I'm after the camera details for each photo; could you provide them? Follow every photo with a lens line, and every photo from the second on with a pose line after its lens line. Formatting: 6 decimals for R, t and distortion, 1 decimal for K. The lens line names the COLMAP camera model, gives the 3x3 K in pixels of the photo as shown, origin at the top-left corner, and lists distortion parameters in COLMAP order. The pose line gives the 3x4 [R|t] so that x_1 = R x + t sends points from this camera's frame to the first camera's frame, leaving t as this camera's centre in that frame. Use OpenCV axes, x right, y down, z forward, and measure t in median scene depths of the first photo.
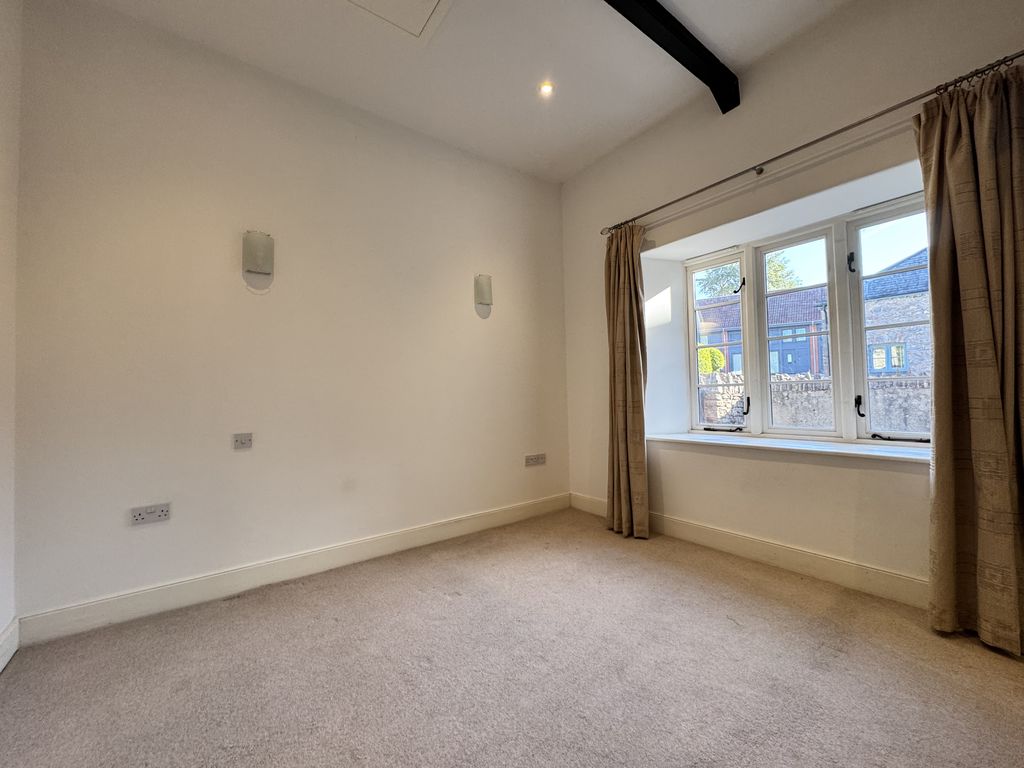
lens RADIAL K [[411.0, 0, 511.0], [0, 411.0, 383.9], [0, 0, 1]] dist [-0.005955, 0.001188]
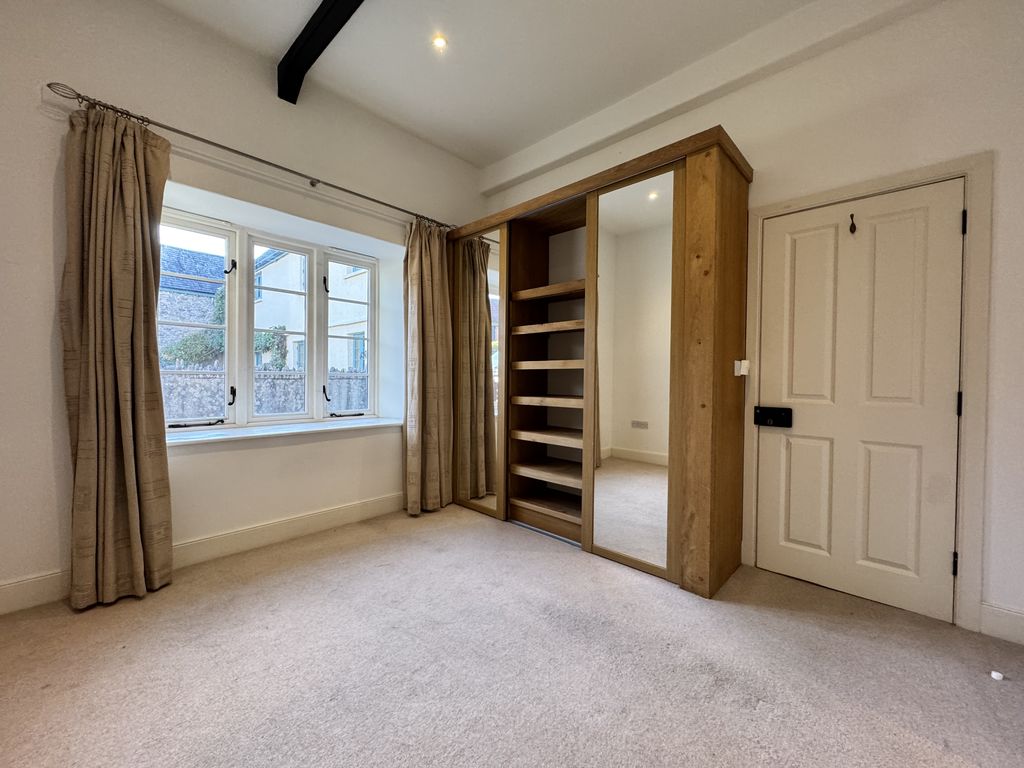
lens RADIAL K [[411.0, 0, 512.4], [0, 411.0, 384.3], [0, 0, 1]] dist [-0.005955, 0.001188]
pose [[-0.190176, 0.002931, 0.981746, -0.585845], [-0.033760, 0.999385, -0.009524, 0.017024], [-0.981169, -0.034955, -0.189960, 0.663420]]
